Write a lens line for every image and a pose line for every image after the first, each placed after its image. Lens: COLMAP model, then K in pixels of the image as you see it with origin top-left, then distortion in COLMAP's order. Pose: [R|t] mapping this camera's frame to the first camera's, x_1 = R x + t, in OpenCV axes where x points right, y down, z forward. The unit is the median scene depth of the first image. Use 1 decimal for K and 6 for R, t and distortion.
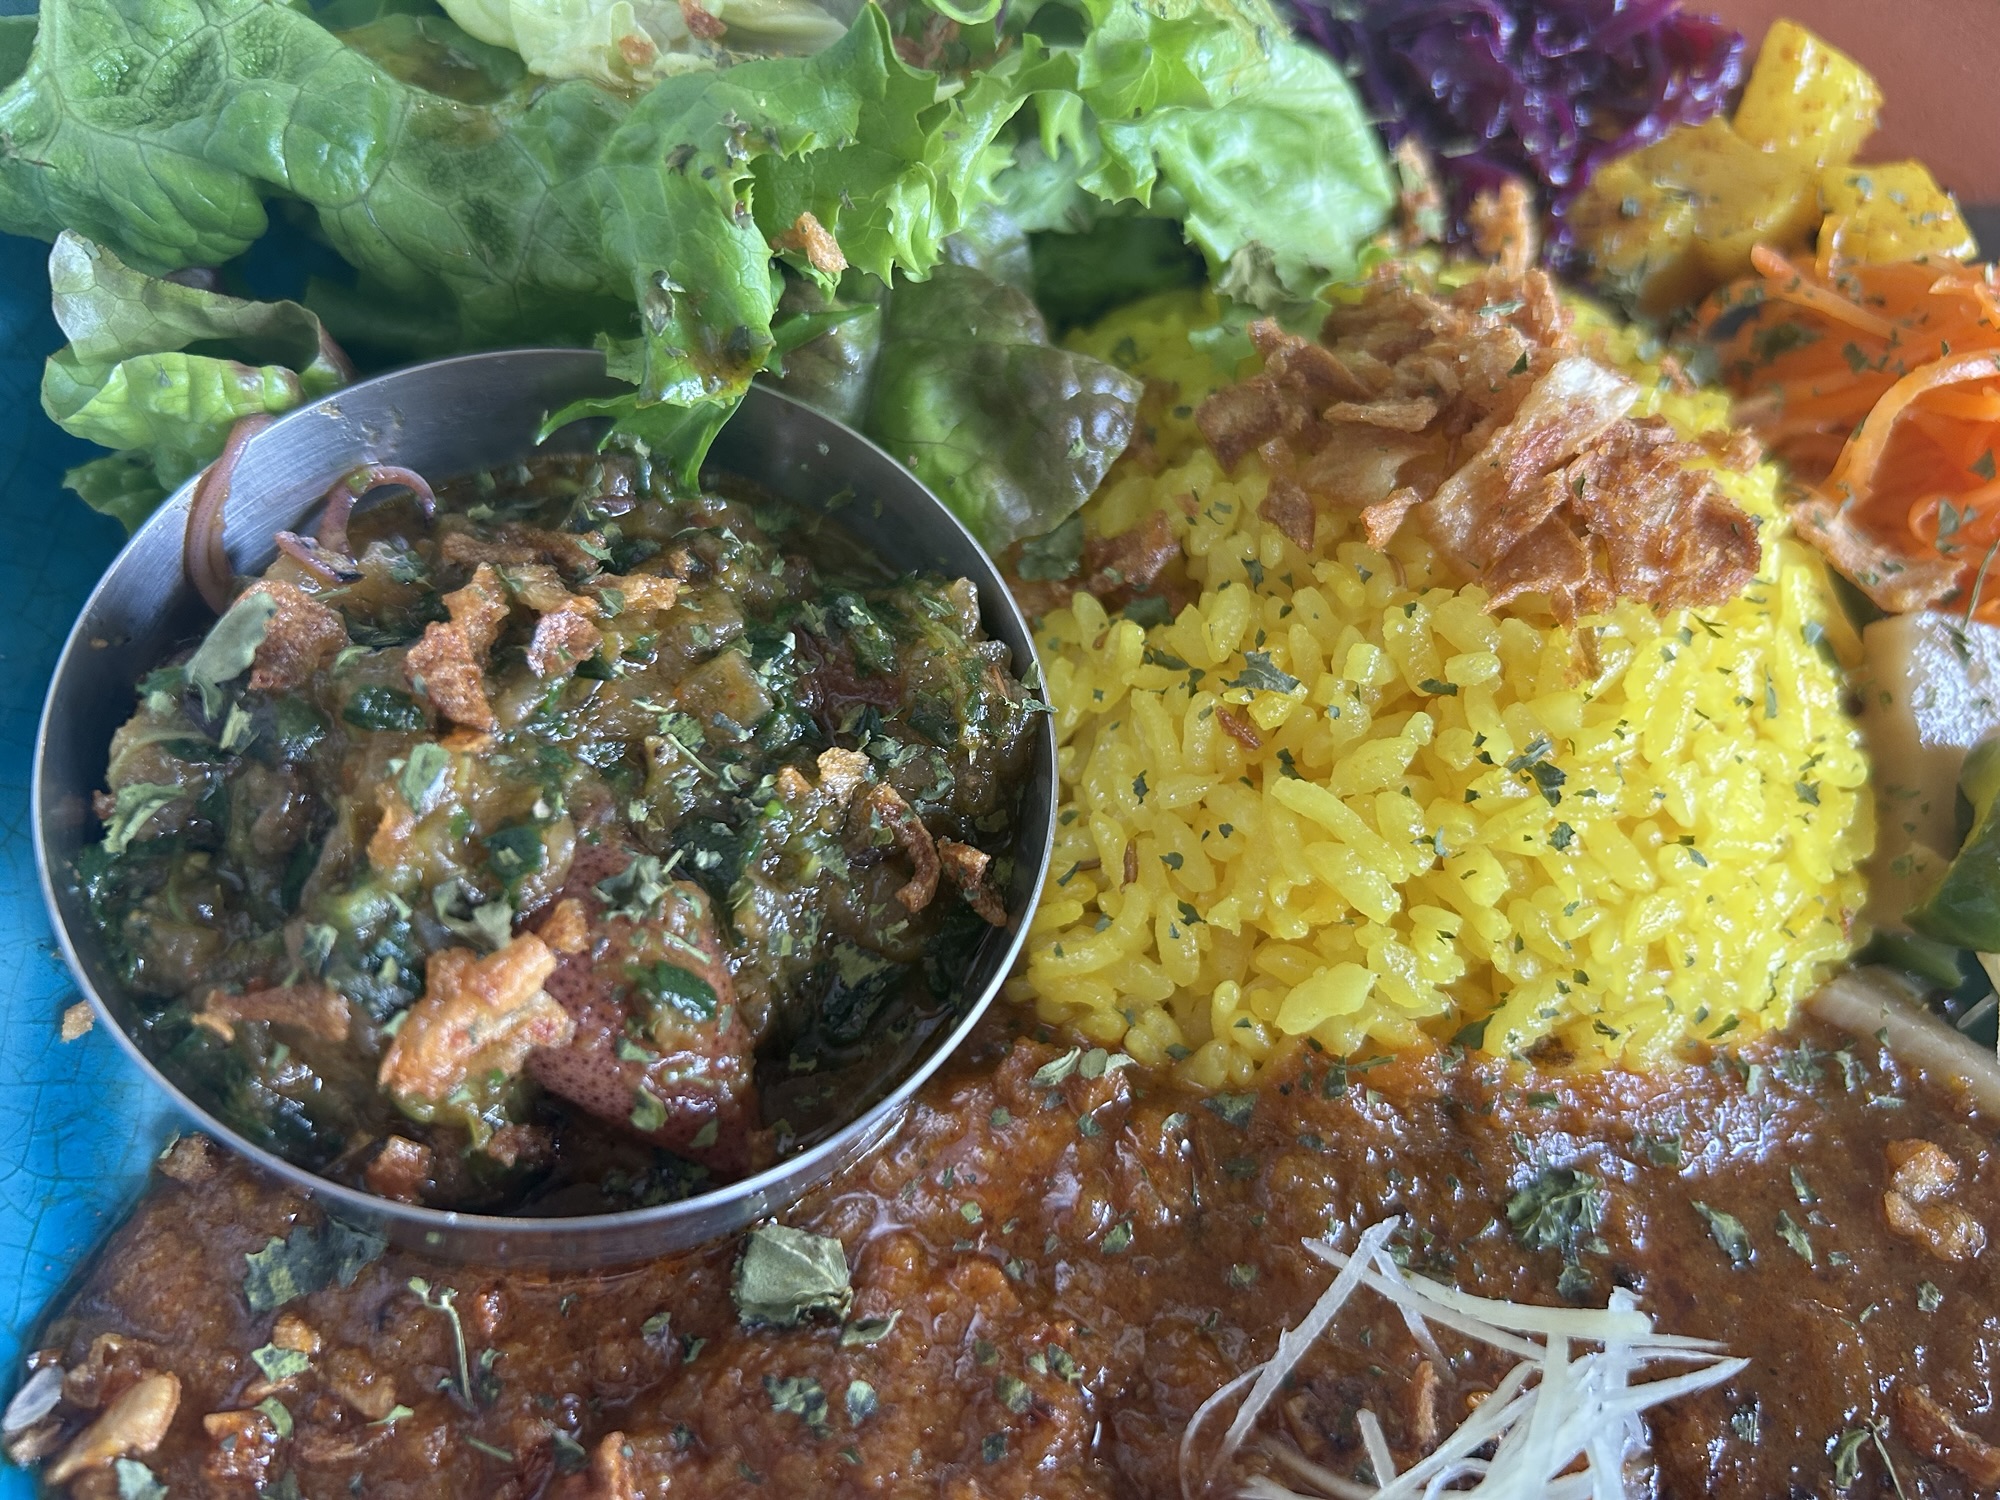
lens RADIAL K [[1616.1, 0, 1000.0], [0, 1616.1, 750.0], [0, 0, 1]] dist [-0.033357, -0.003497]
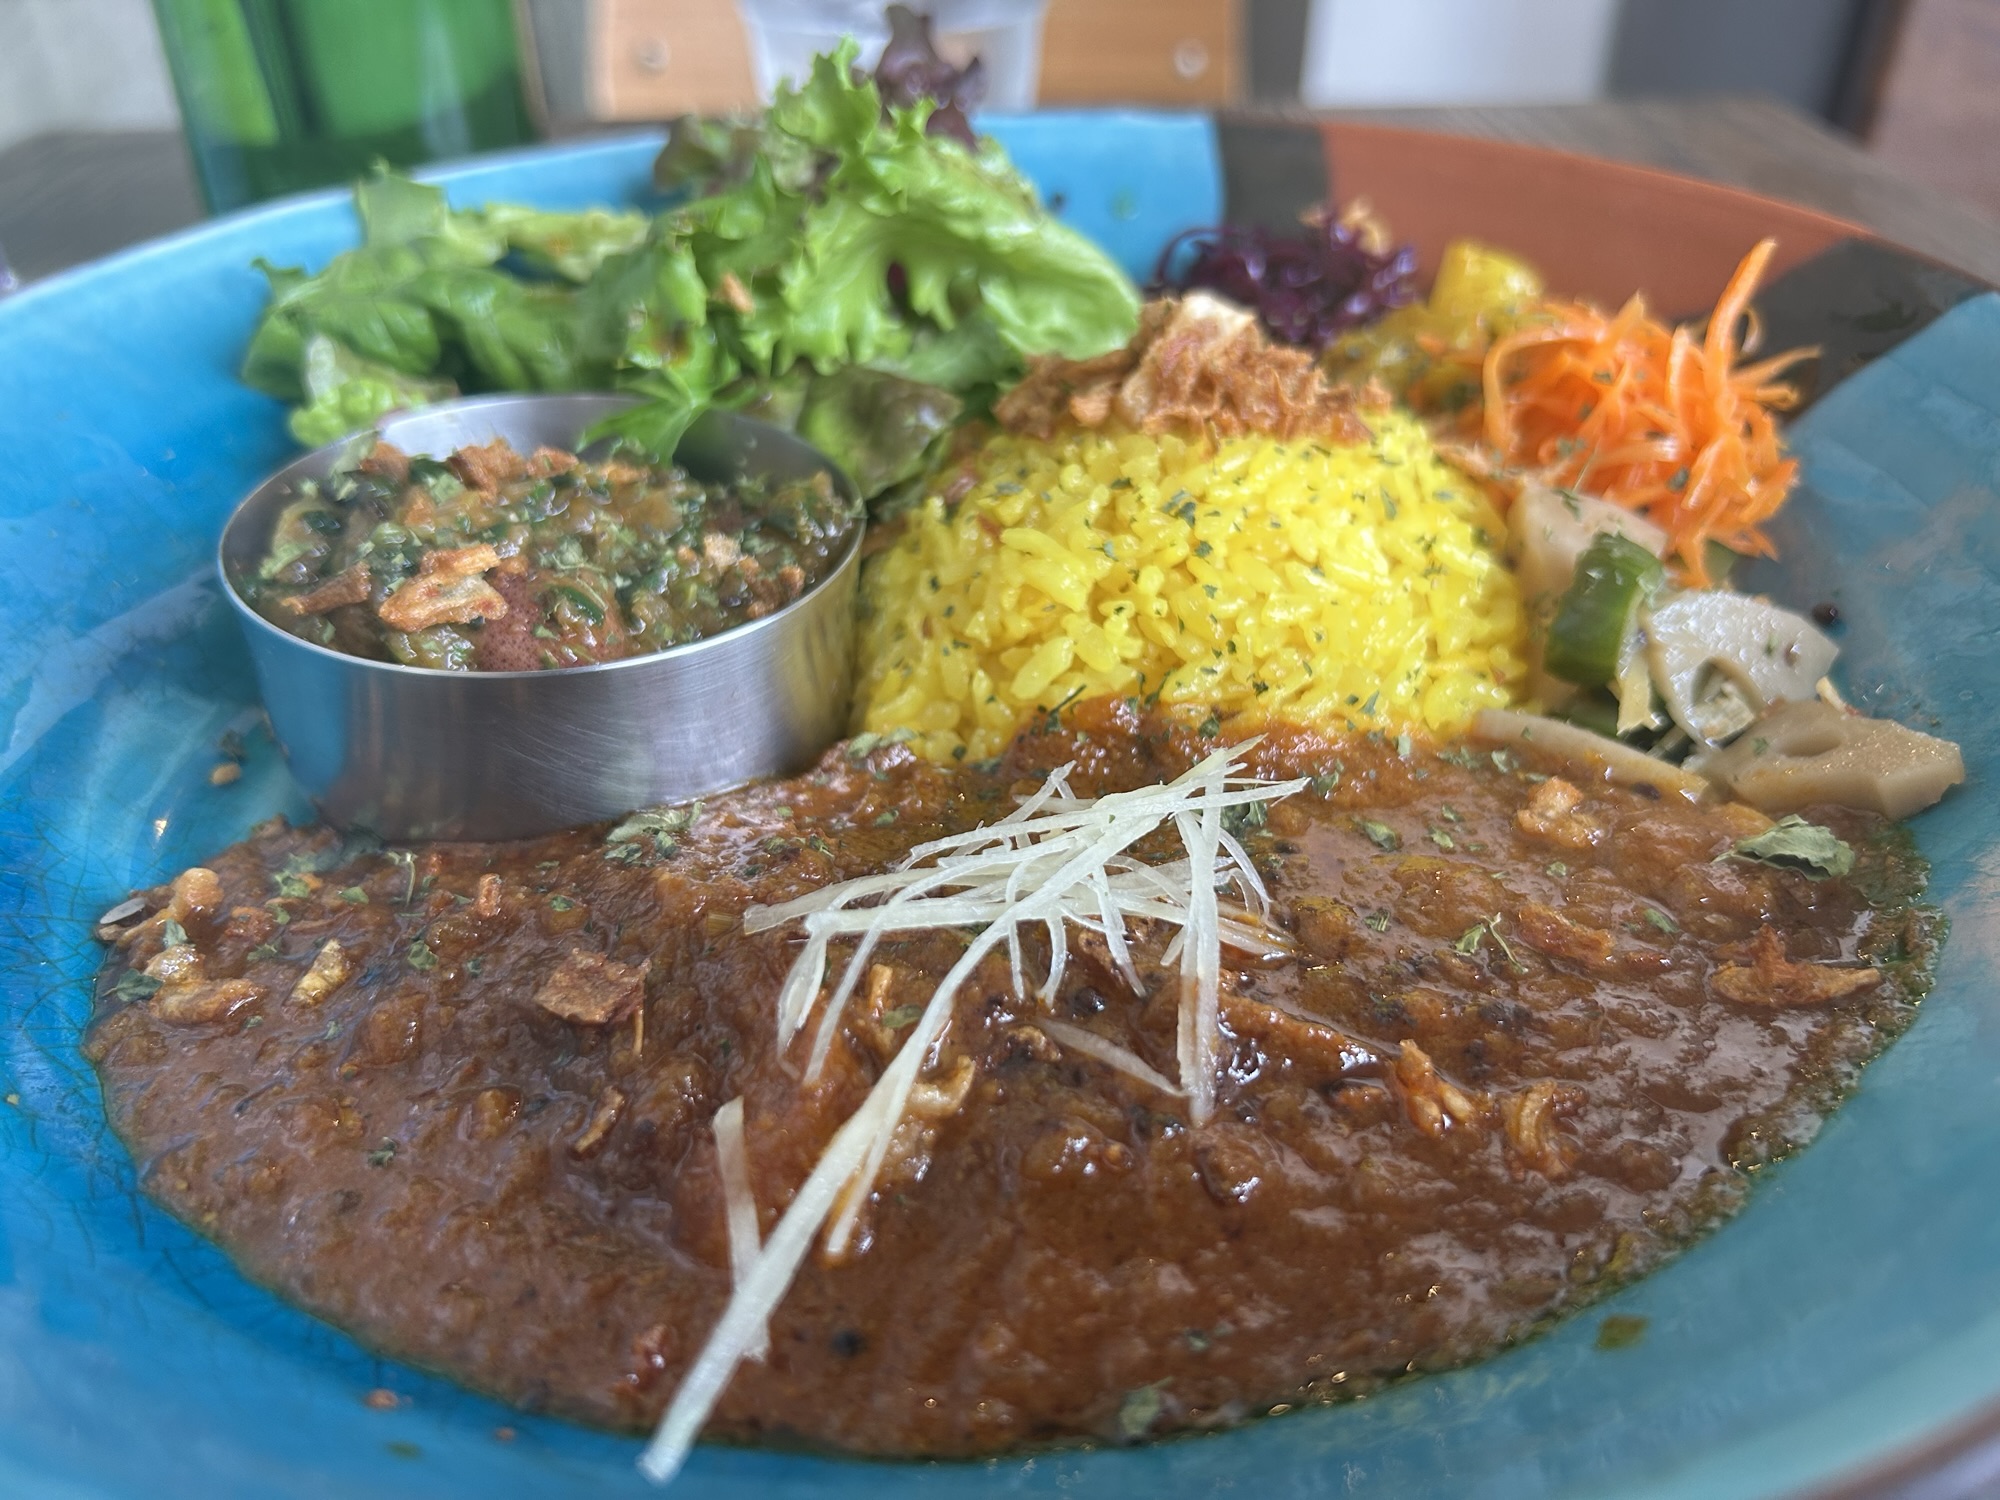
lens RADIAL K [[1577.1, 0, 996.7], [0, 1577.1, 772.4], [0, 0, 1]] dist [0.093609, -0.327722]
pose [[0.985427, -0.066731, -0.156464, 0.368444], [-0.011447, 0.891736, -0.452411, 0.850644], [0.169714, 0.447609, 0.877977, -0.170880]]
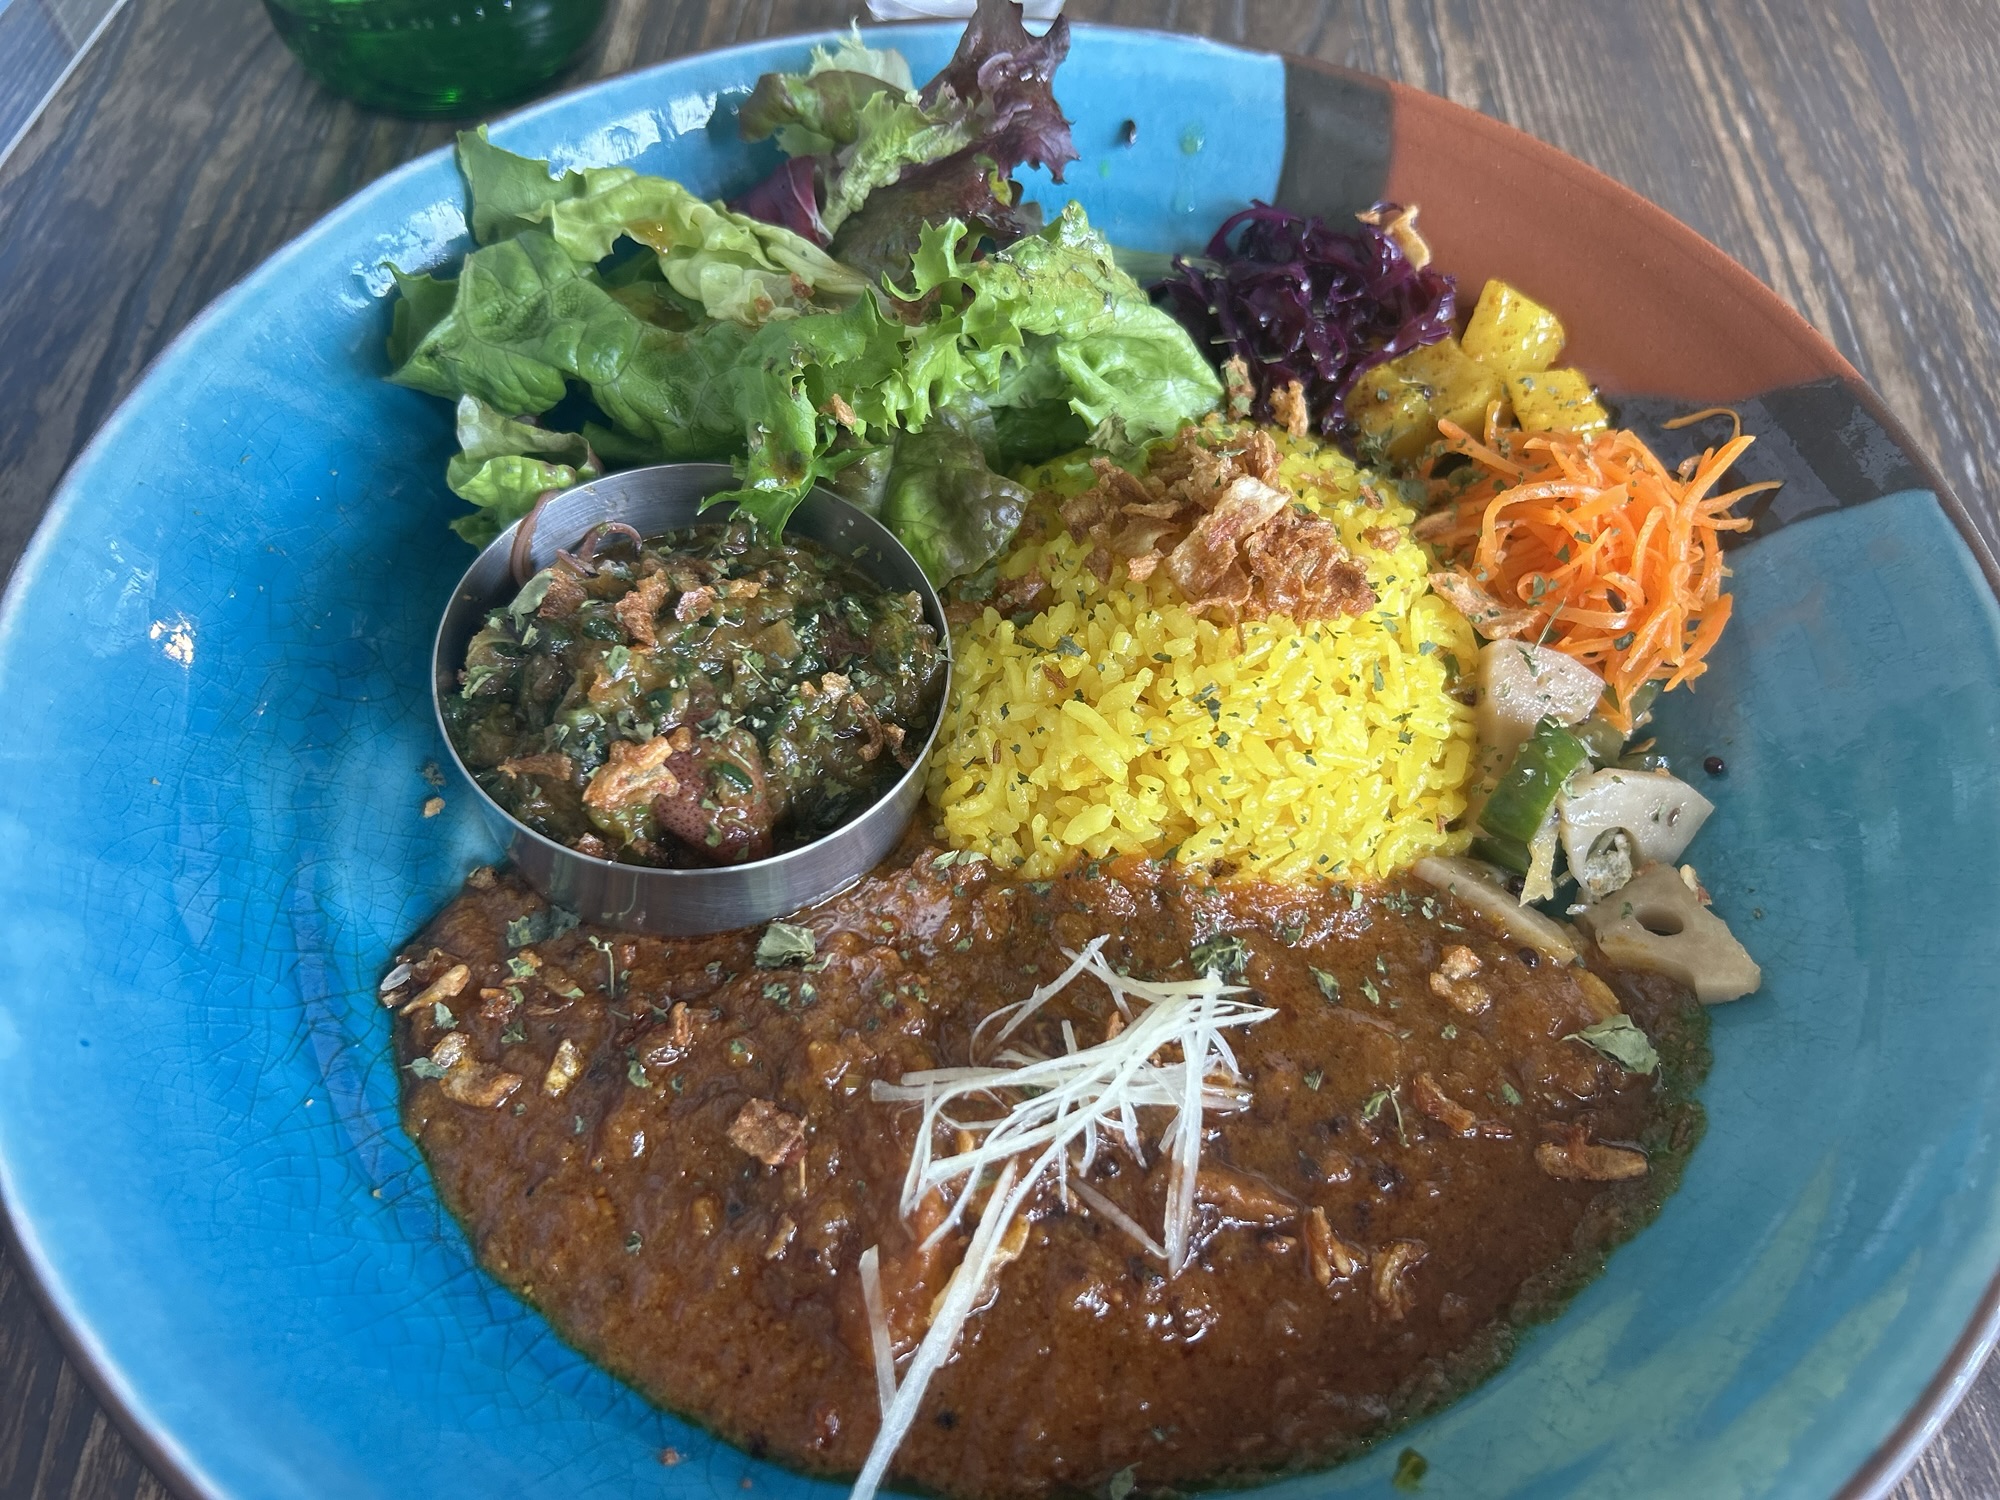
lens RADIAL K [[1577.1, 0, 996.7], [0, 1577.1, 772.4], [0, 0, 1]] dist [0.093609, -0.327722]
pose [[0.987789, 0.050795, -0.147286, 0.355193], [-0.063399, 0.994599, -0.082184, 0.246539], [0.142316, 0.090518, 0.985674, -0.759926]]
